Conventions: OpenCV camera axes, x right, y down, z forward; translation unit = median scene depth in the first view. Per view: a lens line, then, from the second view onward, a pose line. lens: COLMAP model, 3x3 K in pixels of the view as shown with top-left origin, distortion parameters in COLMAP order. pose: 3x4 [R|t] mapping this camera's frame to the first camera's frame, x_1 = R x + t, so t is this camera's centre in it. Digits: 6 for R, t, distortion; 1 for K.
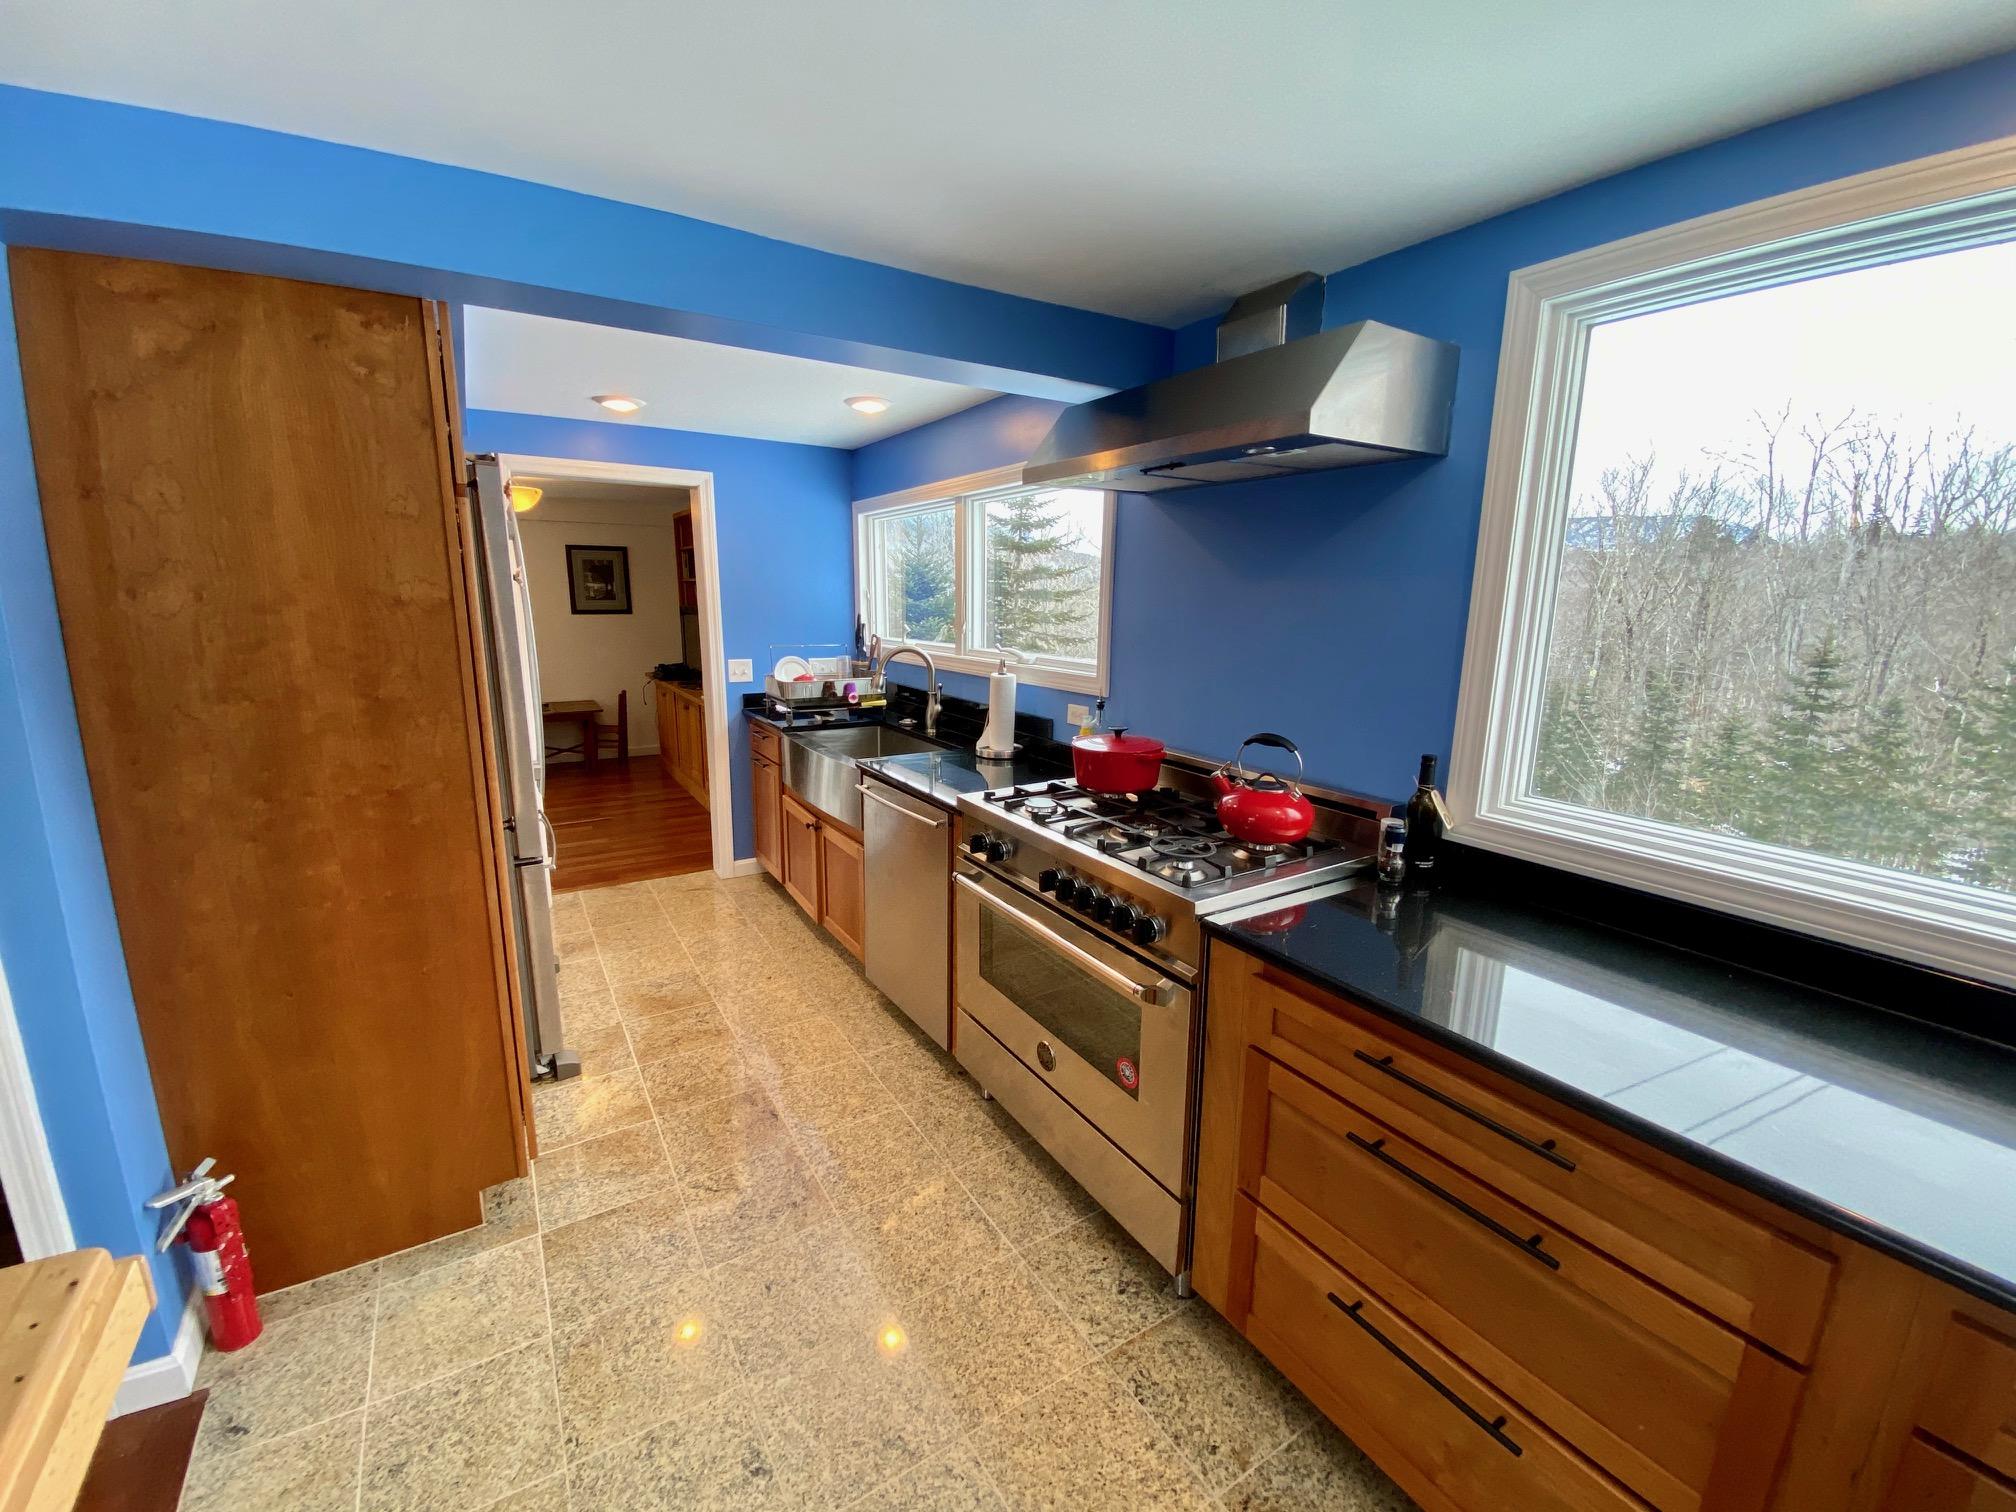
lens RADIAL K [[830.3, 0, 1008.9], [0, 830.3, 760.2], [0, 0, 1]] dist [0.036685, -0.001331]
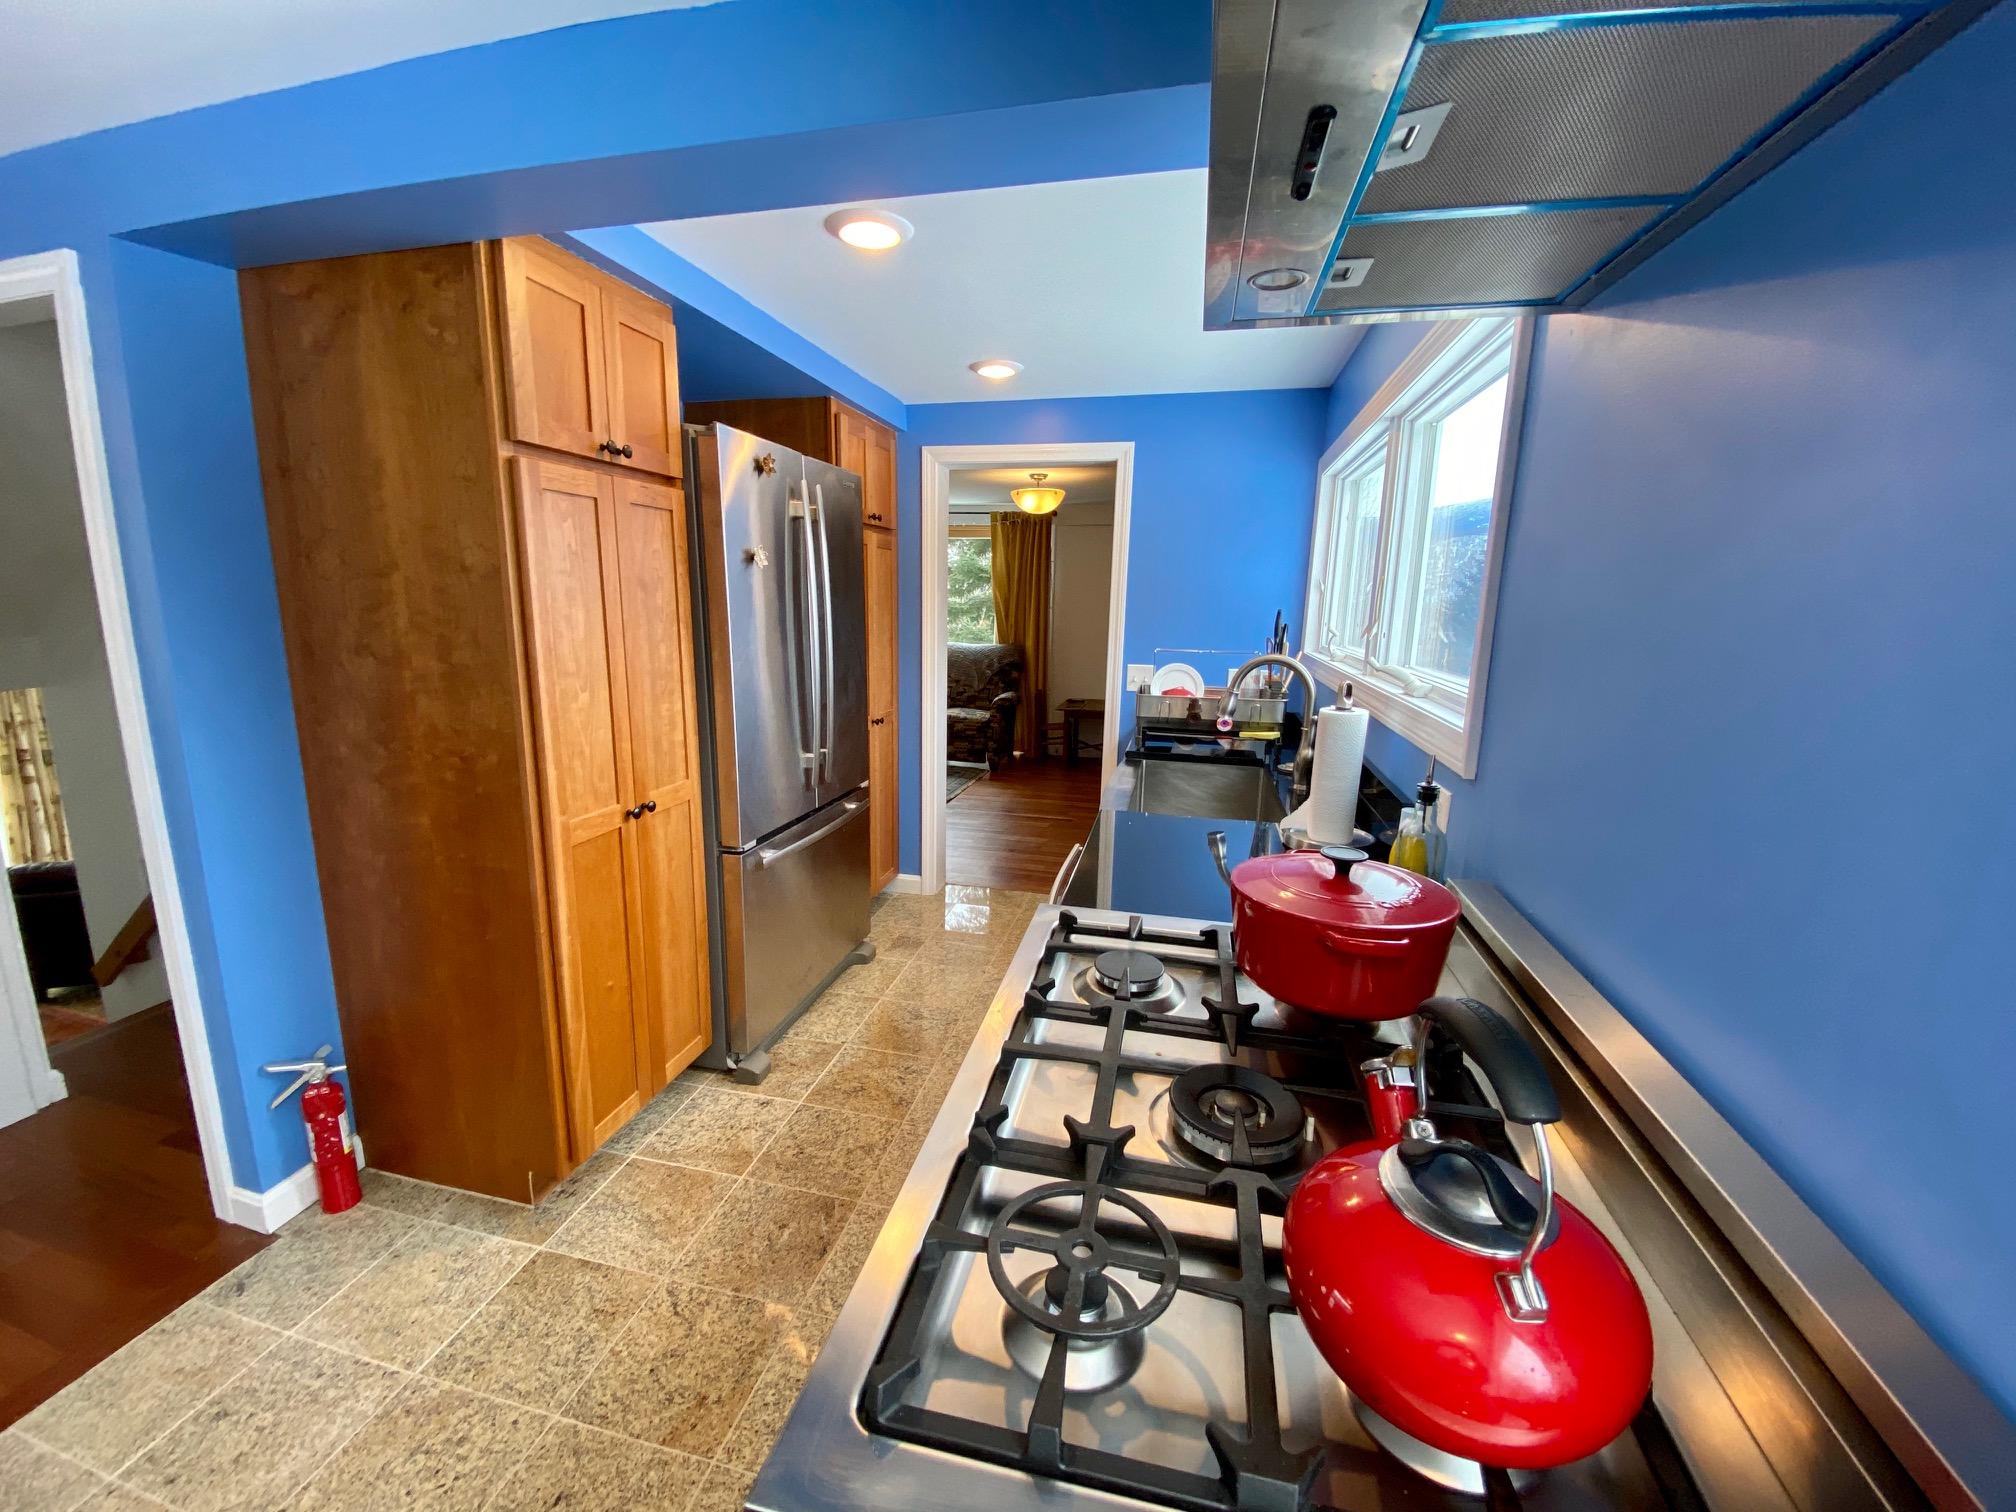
lens RADIAL K [[830.3, 0, 1006.1], [0, 830.3, 756.6], [0, 0, 1]] dist [0.036685, -0.001331]
pose [[0.687998, 0.147342, -0.710597, 0.455155], [-0.158295, 0.986064, 0.051199, -0.123443], [0.708238, 0.077259, 0.701734, 0.791289]]
